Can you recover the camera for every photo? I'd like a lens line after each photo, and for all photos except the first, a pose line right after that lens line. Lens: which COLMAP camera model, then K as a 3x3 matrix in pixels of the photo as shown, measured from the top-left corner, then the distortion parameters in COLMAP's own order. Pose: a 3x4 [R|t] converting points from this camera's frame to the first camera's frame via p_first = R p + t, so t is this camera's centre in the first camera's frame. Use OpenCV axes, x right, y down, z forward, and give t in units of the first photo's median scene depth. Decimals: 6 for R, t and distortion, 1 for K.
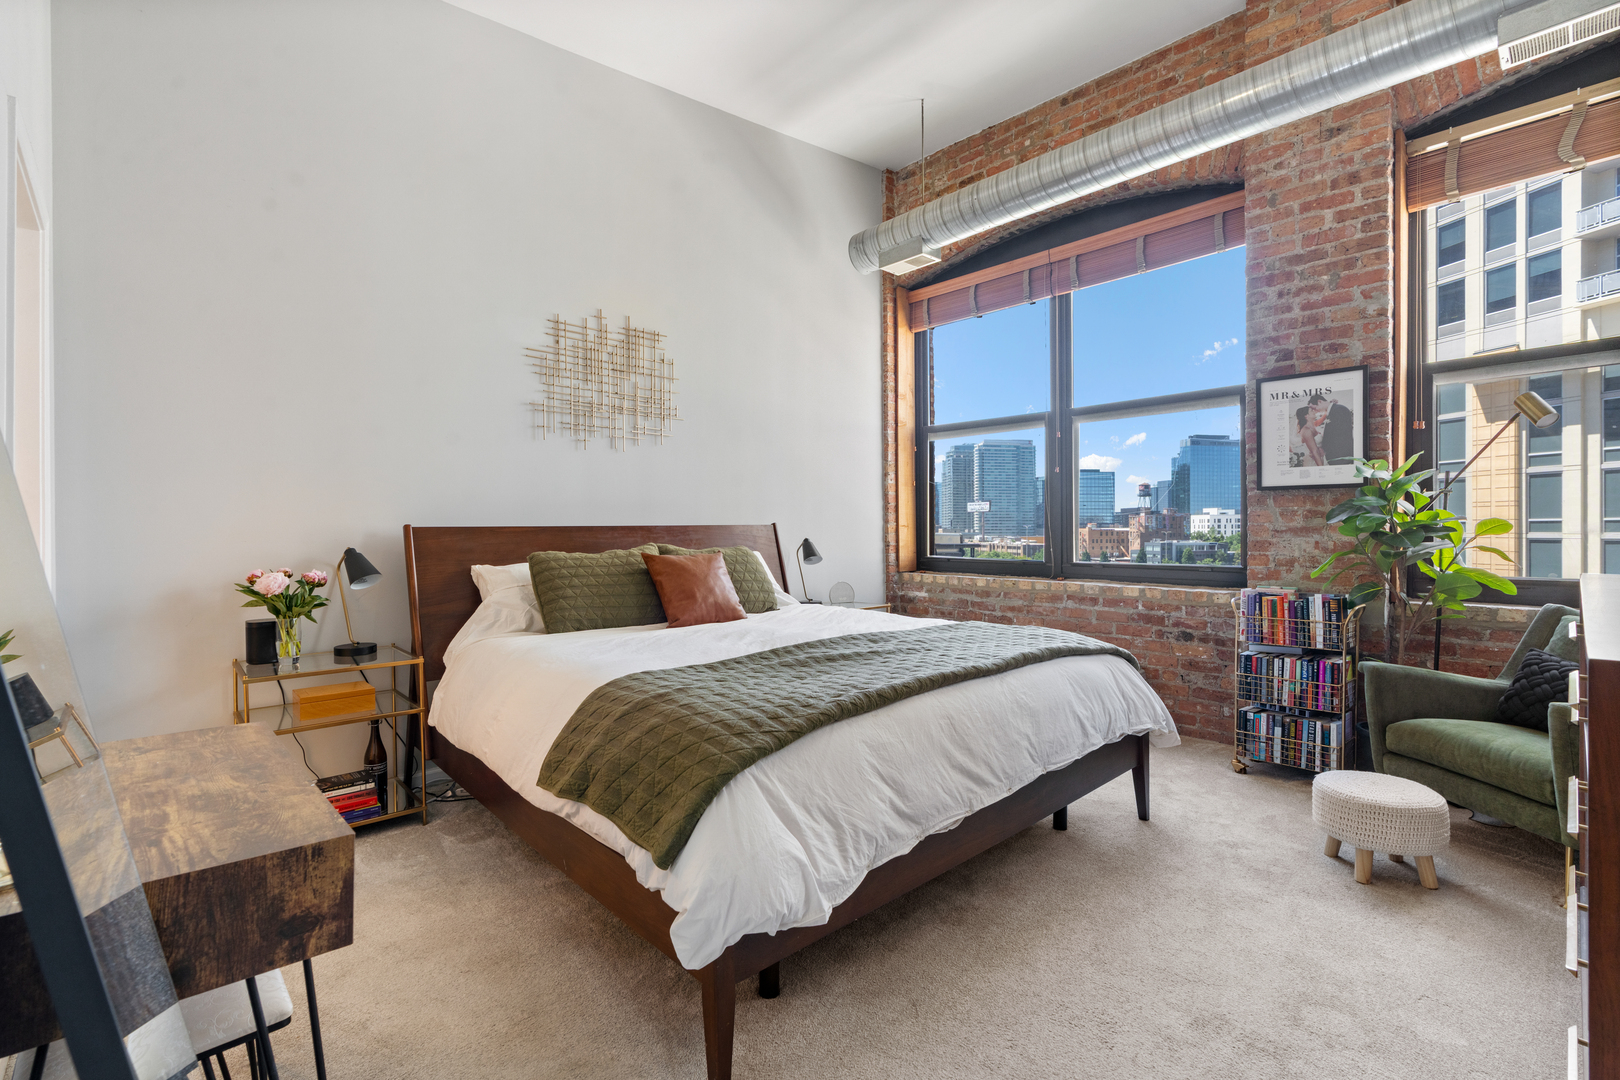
lens RADIAL K [[741.1, 0, 812.8], [0, 741.1, 529.9], [0, 0, 1]] dist [-0.001489, 0.001887]
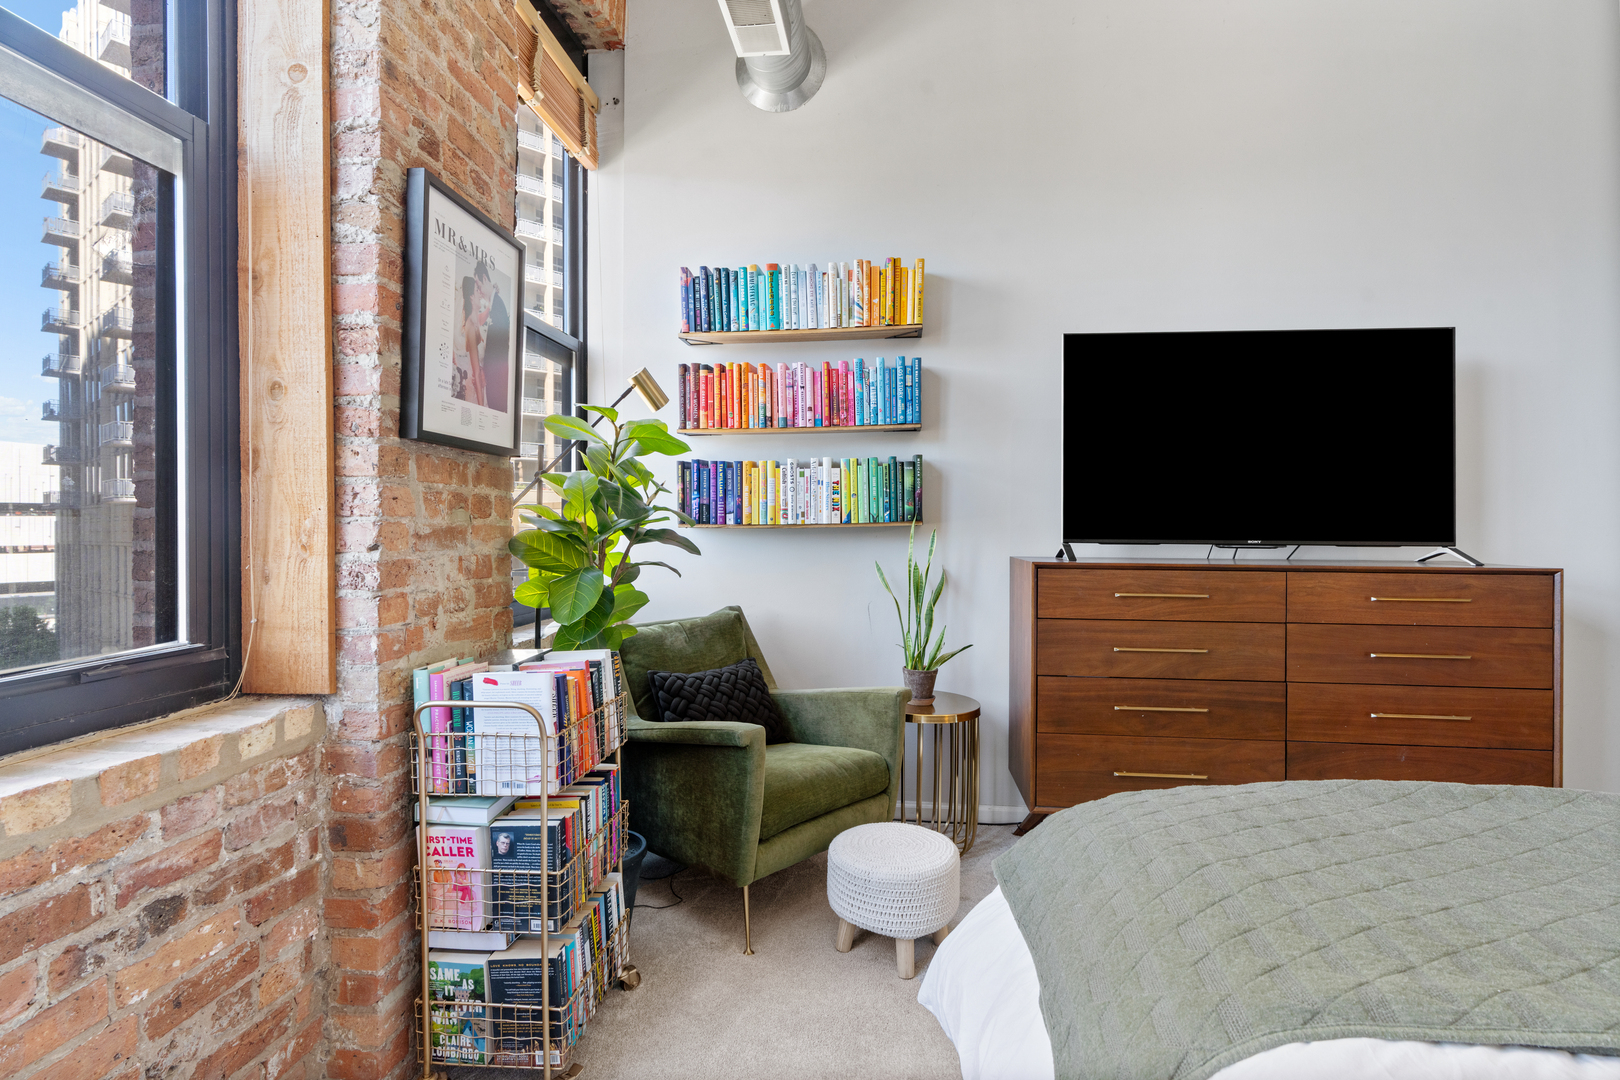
lens RADIAL K [[755.7, 0, 799.3], [0, 755.7, 530.0], [0, 0, 1]] dist [0.002923, -0.000339]
pose [[-0.618933, 0.003435, 0.785436, 0.143470], [0.006912, 0.999976, 0.001074, -0.001482], [-0.785413, 0.006094, -0.618942, 1.110281]]
